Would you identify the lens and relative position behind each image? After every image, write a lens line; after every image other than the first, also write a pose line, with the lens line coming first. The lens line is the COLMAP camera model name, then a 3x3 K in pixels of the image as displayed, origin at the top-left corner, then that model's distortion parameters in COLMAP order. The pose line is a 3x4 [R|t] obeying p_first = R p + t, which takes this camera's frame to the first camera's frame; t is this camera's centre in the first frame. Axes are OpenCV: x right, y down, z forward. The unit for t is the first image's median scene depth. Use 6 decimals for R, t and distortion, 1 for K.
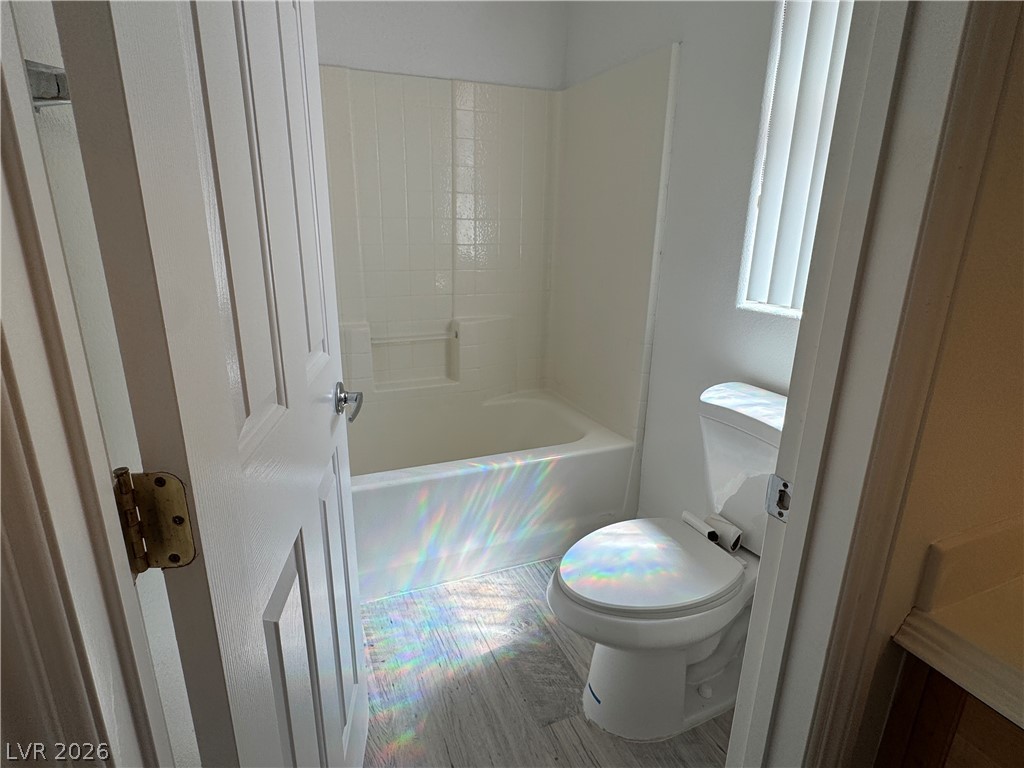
lens RADIAL K [[537.6, 0, 513.6], [0, 537.6, 375.9], [0, 0, 1]] dist [0.007160, 0.000061]
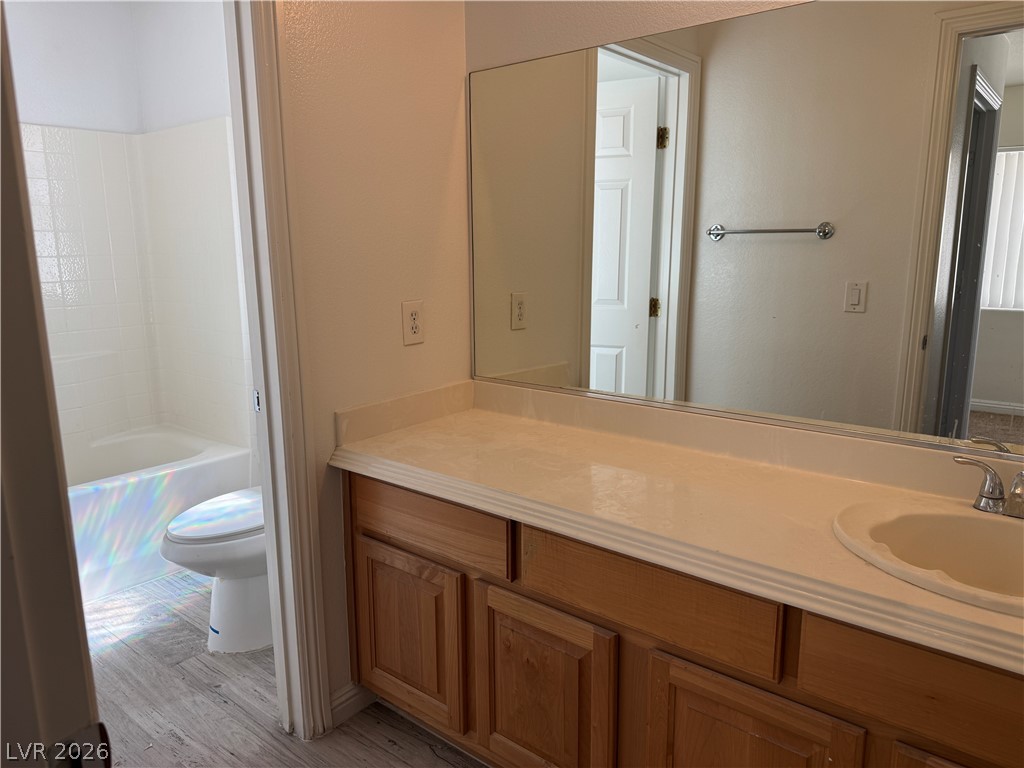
lens RADIAL K [[719.4, 0, 512.1], [0, 719.4, 392.0], [0, 0, 1]] dist [0.079657, -0.099514]
pose [[0.888145, -0.111691, 0.445785, 0.055151], [0.147306, 0.988024, -0.045933, 0.176082], [-0.435316, 0.106462, 0.893961, -0.682219]]
